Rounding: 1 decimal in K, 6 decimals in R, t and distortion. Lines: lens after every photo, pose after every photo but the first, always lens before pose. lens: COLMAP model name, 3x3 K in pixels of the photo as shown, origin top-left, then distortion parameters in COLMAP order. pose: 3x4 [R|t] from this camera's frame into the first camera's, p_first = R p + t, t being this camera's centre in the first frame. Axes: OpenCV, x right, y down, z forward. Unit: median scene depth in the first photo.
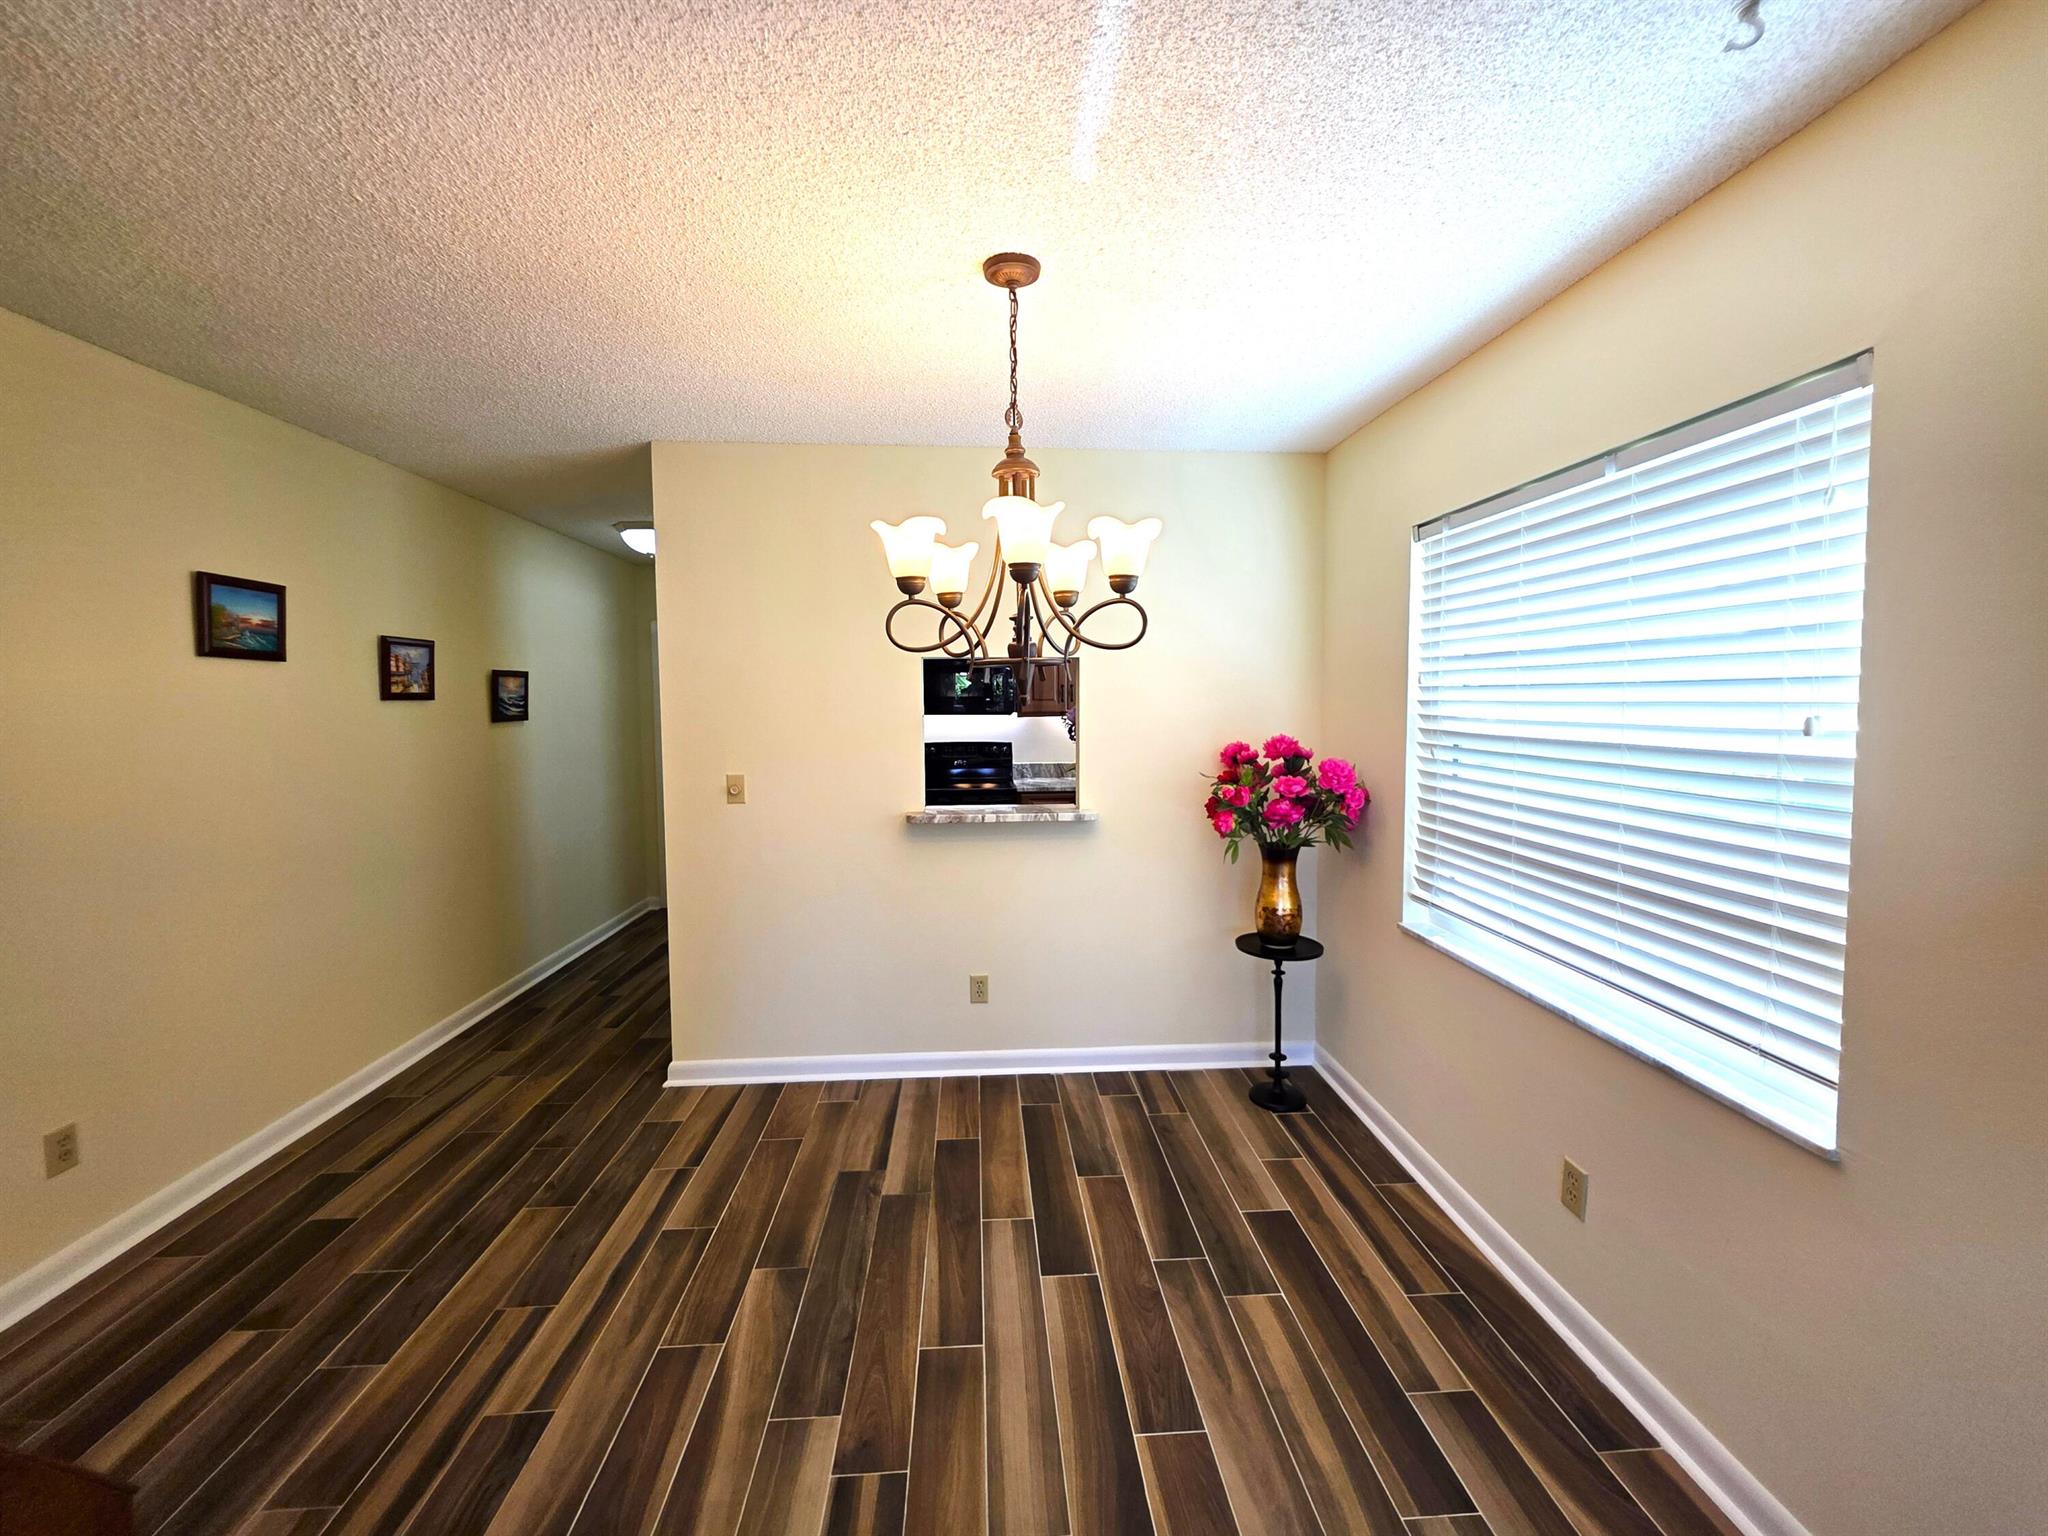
lens RADIAL K [[821.2, 0, 1020.6], [0, 821.2, 749.7], [0, 0, 1]] dist [0.002547, -0.000507]
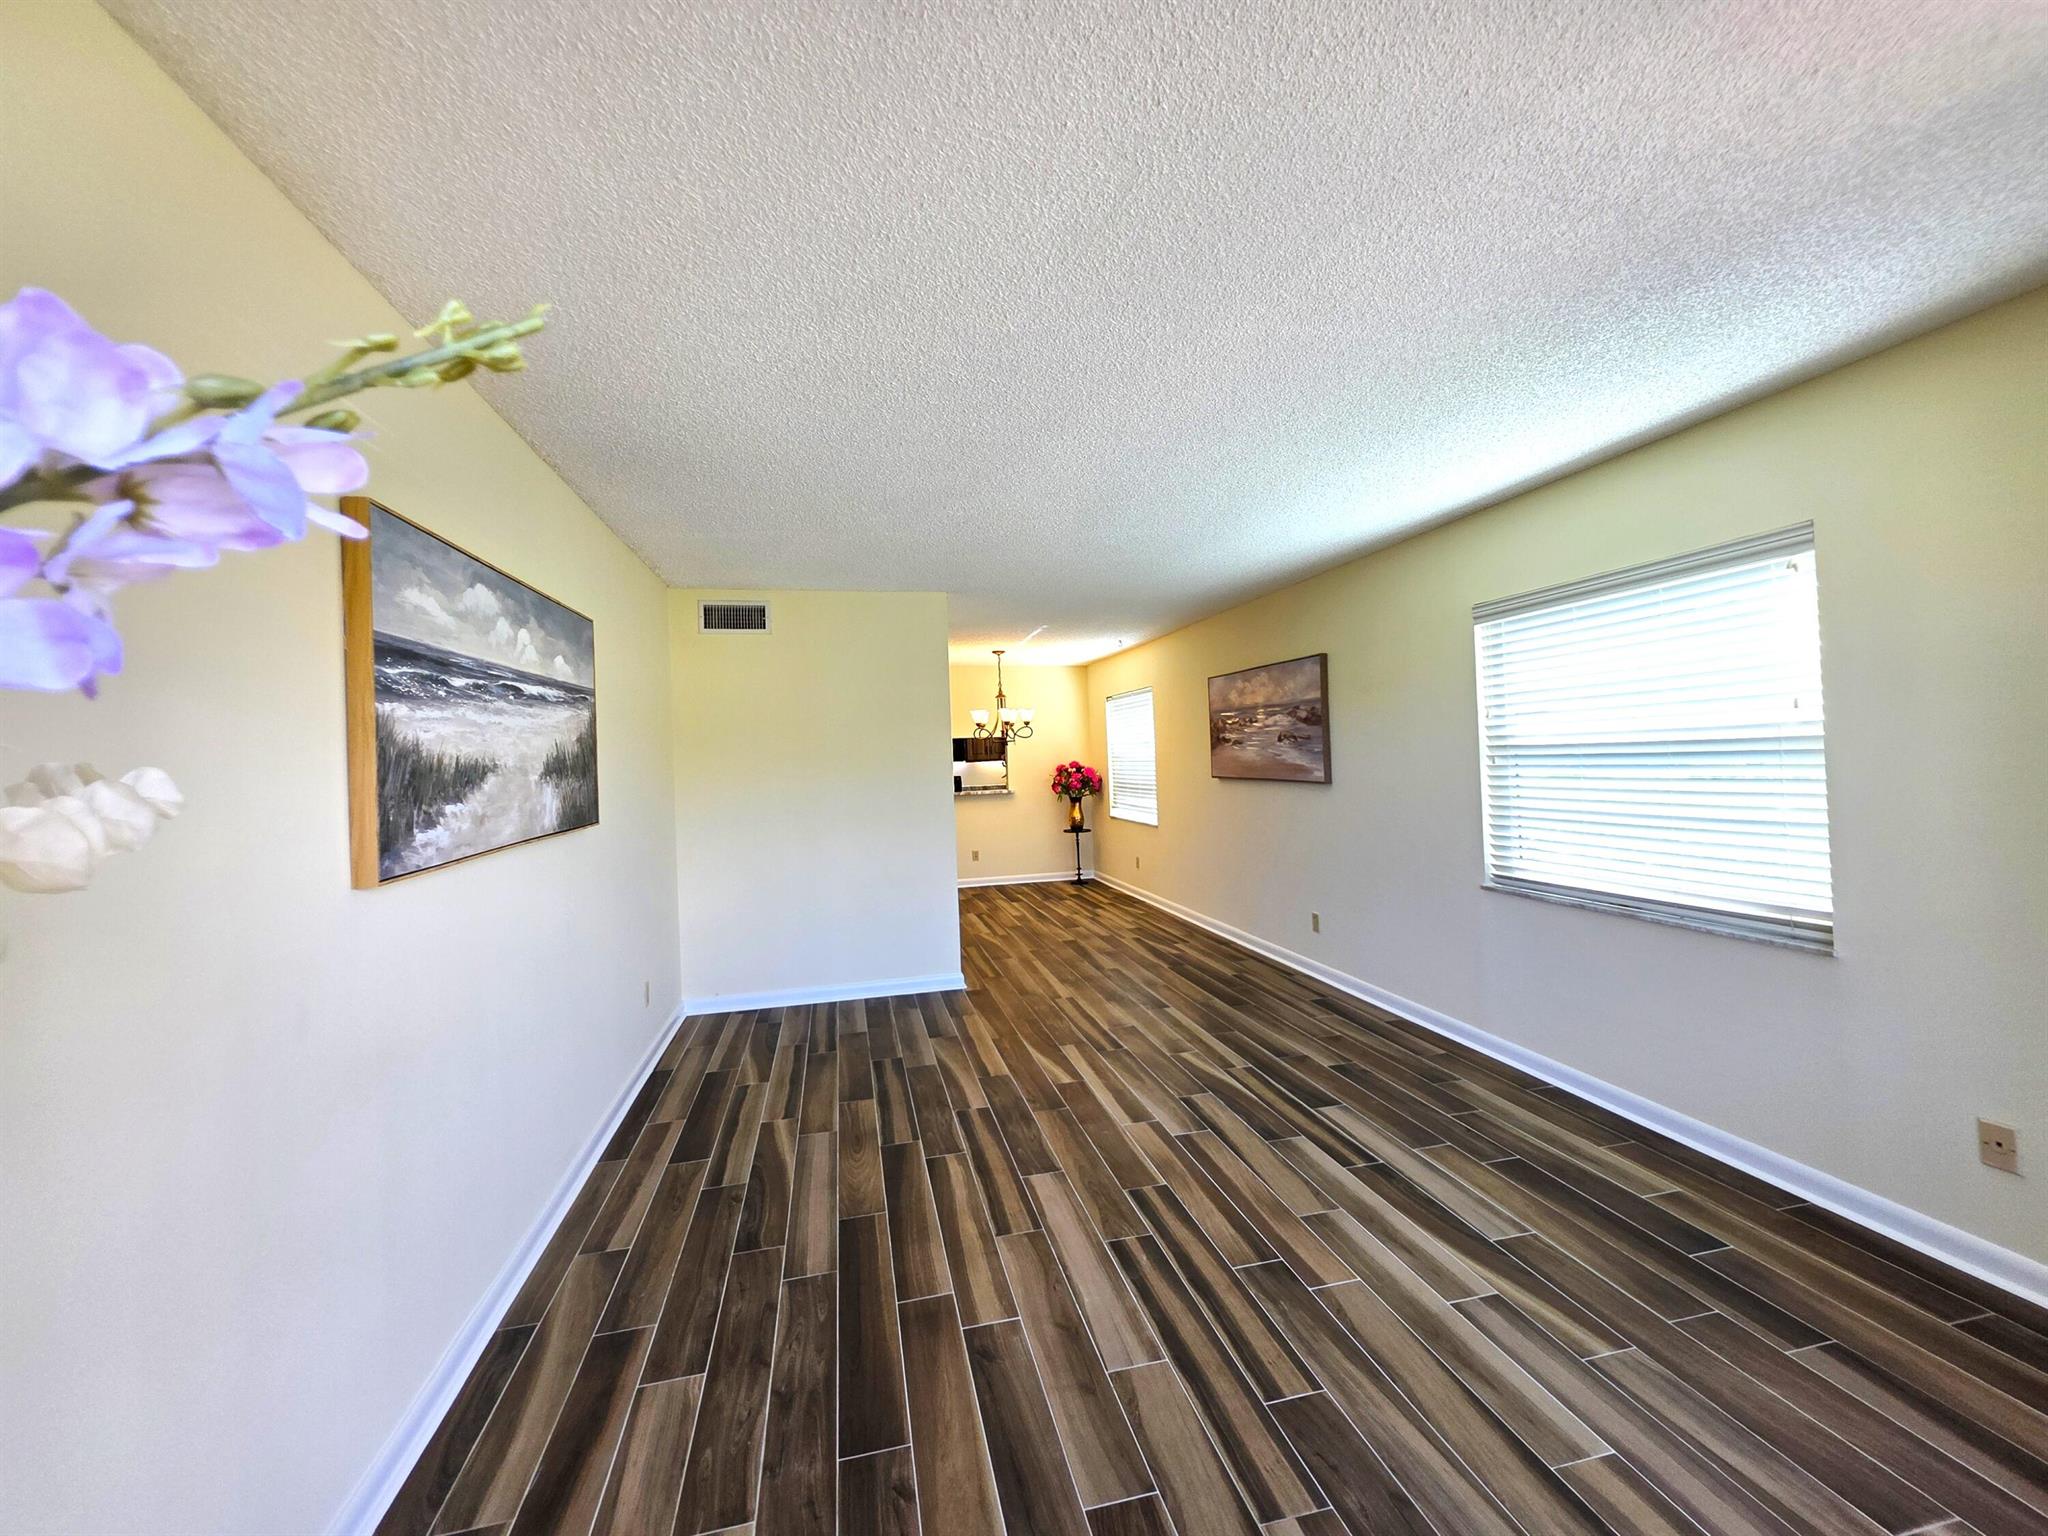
lens RADIAL K [[821.2, 0, 1029.5], [0, 821.2, 754.8], [0, 0, 1]] dist [0.002547, -0.000507]
pose [[0.985635, -0.027568, 0.166625, -0.422614], [0.039080, 0.997040, -0.066208, 0.183015], [-0.164307, 0.071769, 0.983795, -2.345844]]
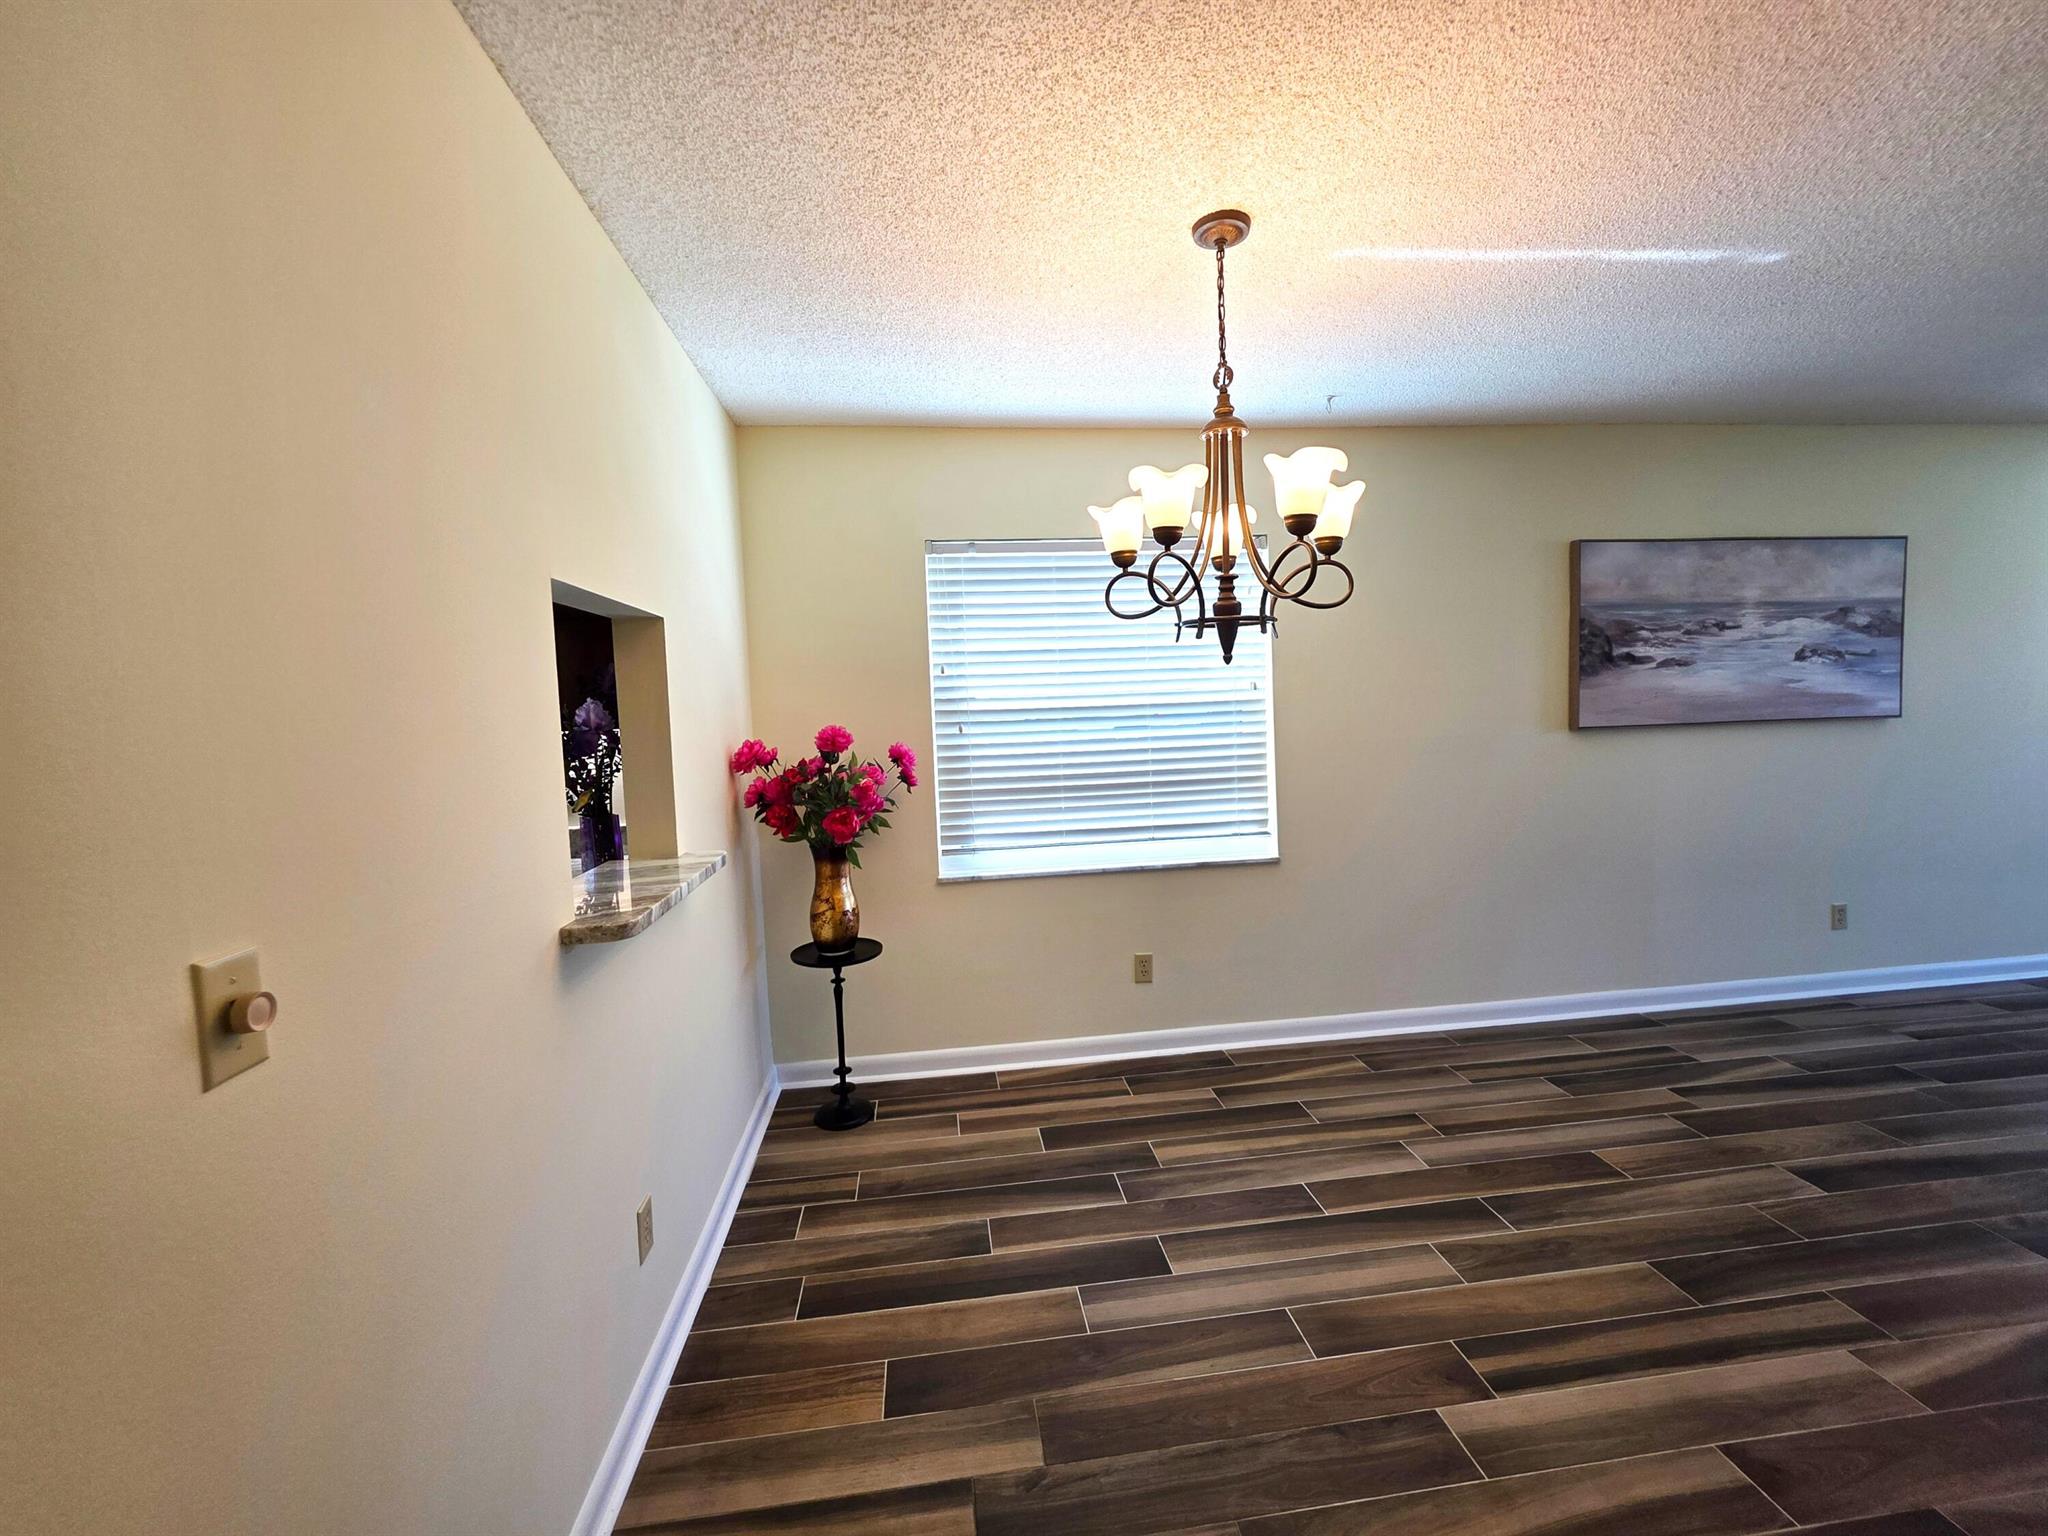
lens RADIAL K [[821.2, 0, 1018.0], [0, 821.2, 758.3], [0, 0, 1]] dist [0.002547, -0.000507]
pose [[-0.054597, -0.057781, 0.996835, -0.737331], [0.102078, 0.992771, 0.063136, -0.021625], [-0.993277, 0.105202, -0.048305, 0.980382]]
